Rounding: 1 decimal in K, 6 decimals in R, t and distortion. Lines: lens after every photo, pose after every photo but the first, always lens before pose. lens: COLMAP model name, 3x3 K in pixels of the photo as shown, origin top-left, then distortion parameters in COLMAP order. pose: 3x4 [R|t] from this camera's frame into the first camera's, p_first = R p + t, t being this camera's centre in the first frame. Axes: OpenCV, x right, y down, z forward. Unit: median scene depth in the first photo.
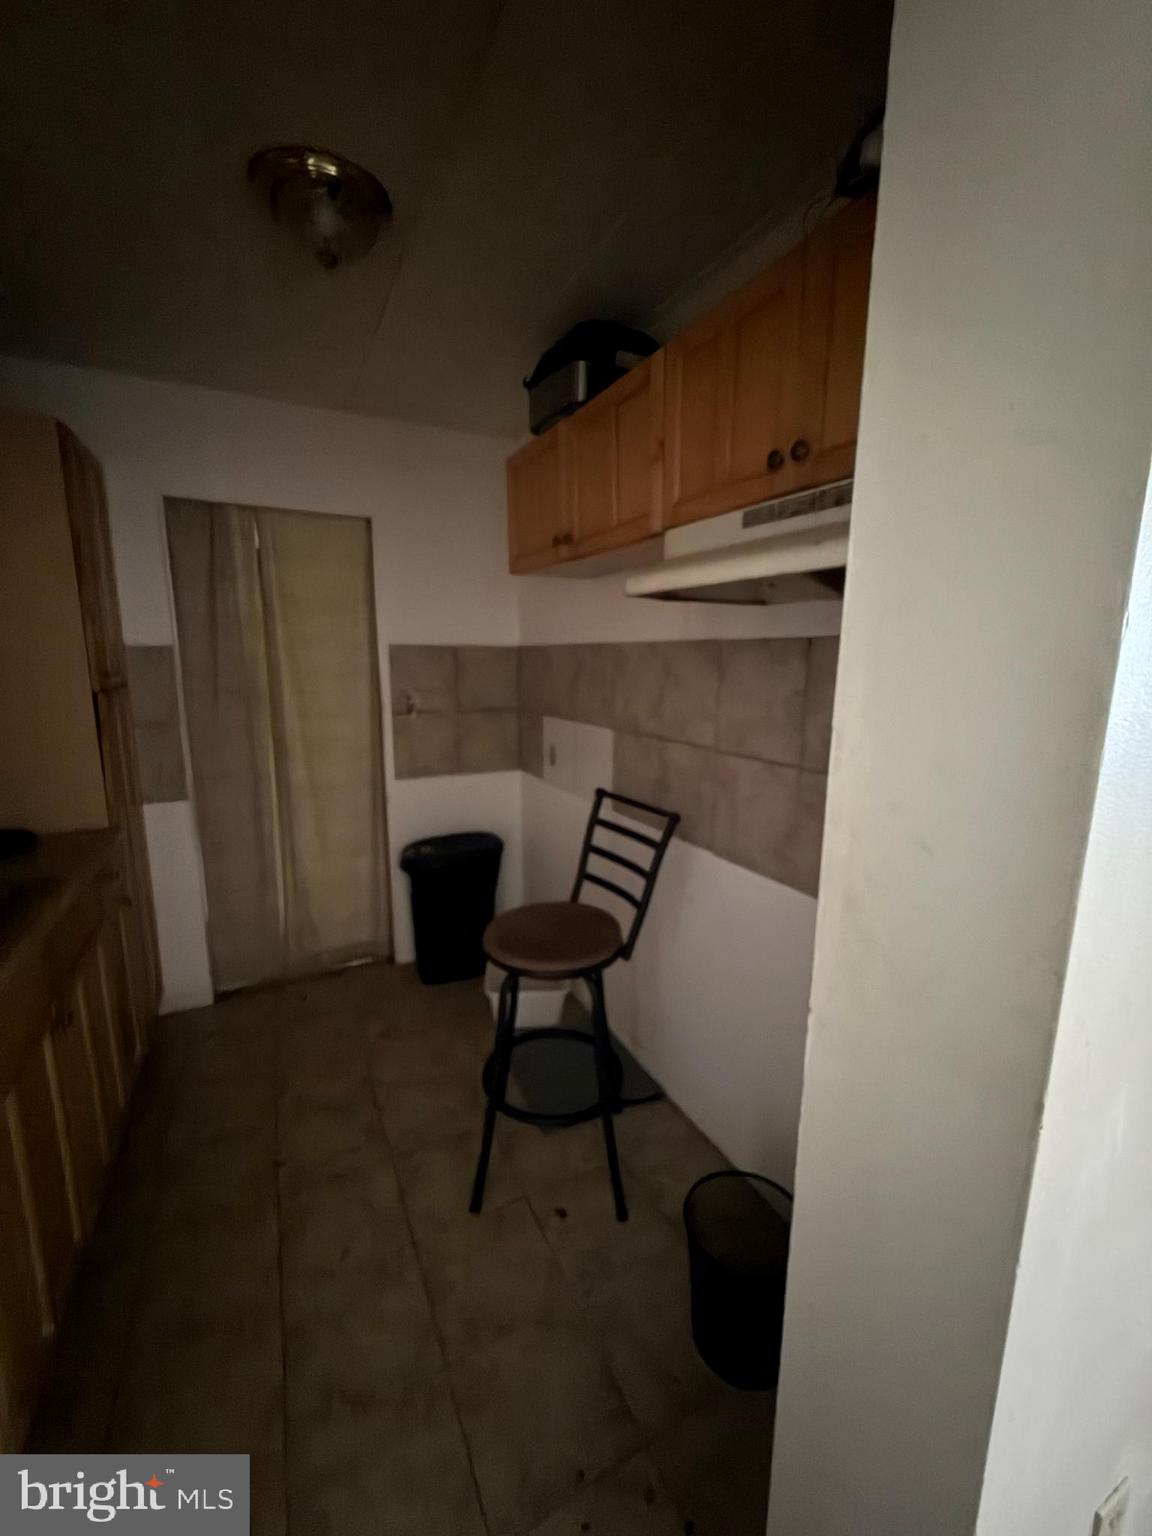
lens RADIAL K [[611.9, 0, 577.1], [0, 611.9, 764.1], [0, 0, 1]] dist [0.001569, -0.000406]
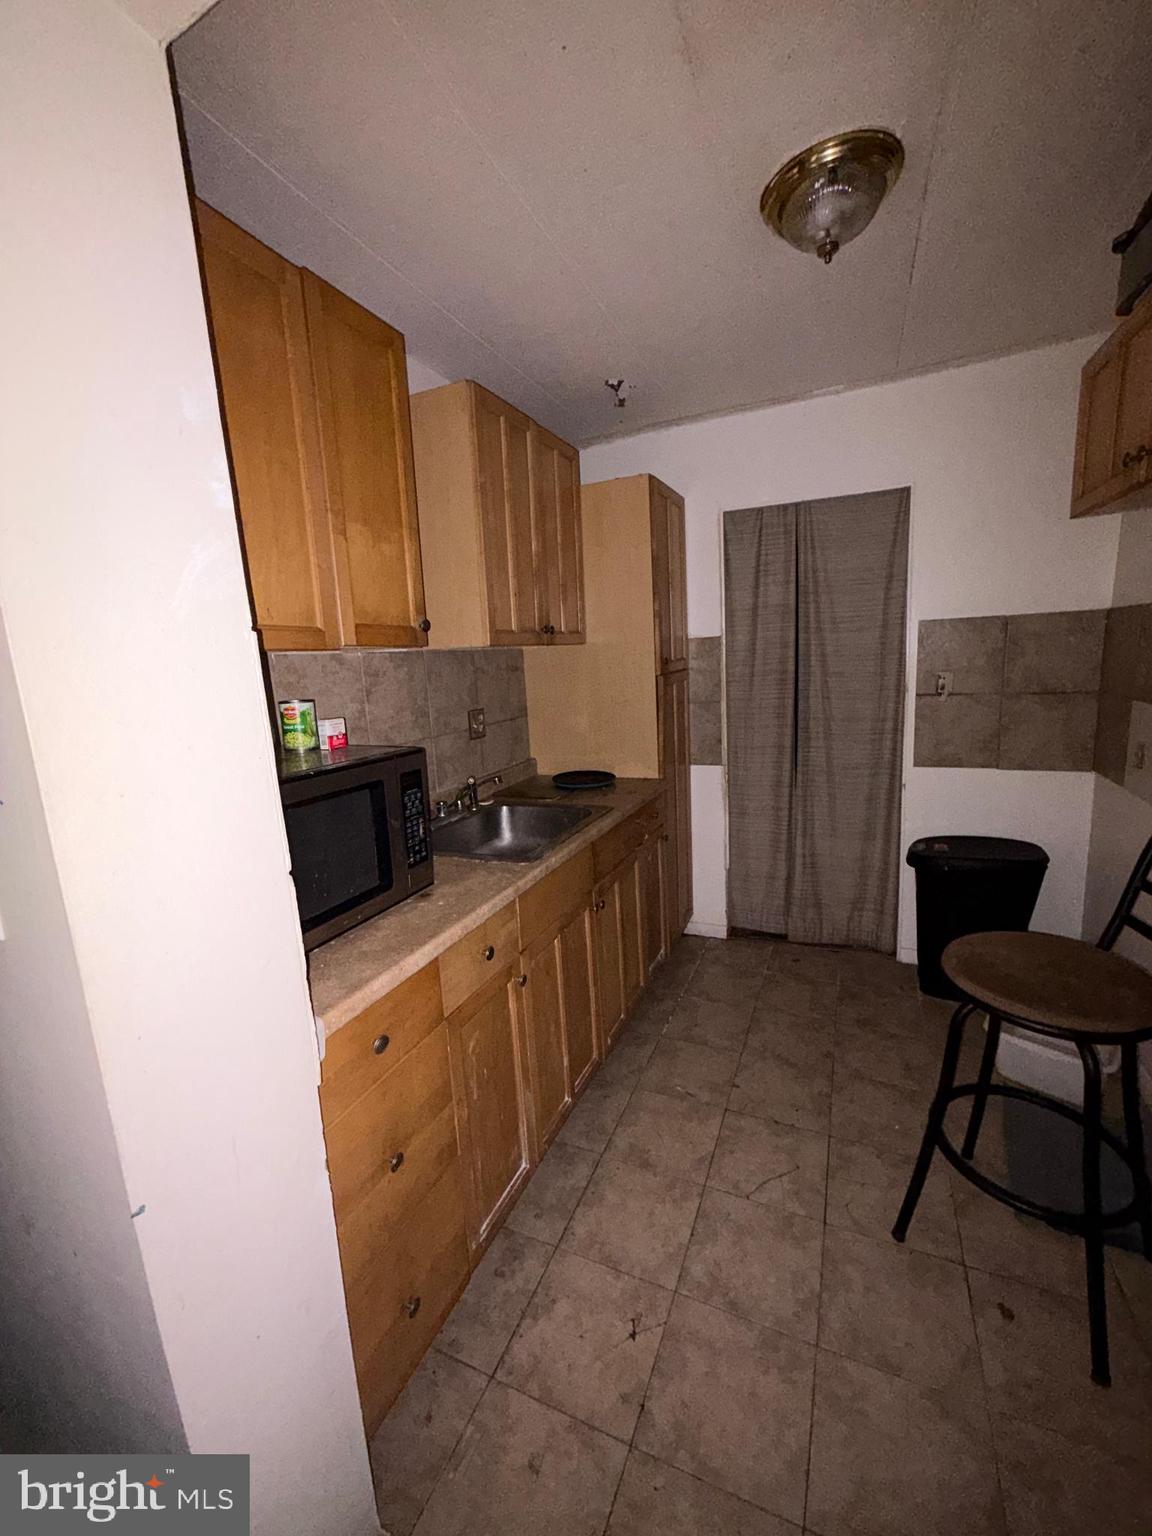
lens RADIAL K [[611.9, 0, 577.1], [0, 611.9, 764.1], [0, 0, 1]] dist [0.001569, -0.000406]
pose [[0.632187, 0.095816, -0.768869, 0.111516], [-0.075120, 0.995229, 0.062259, 0.003004], [0.771166, 0.018398, 0.636368, 0.022920]]
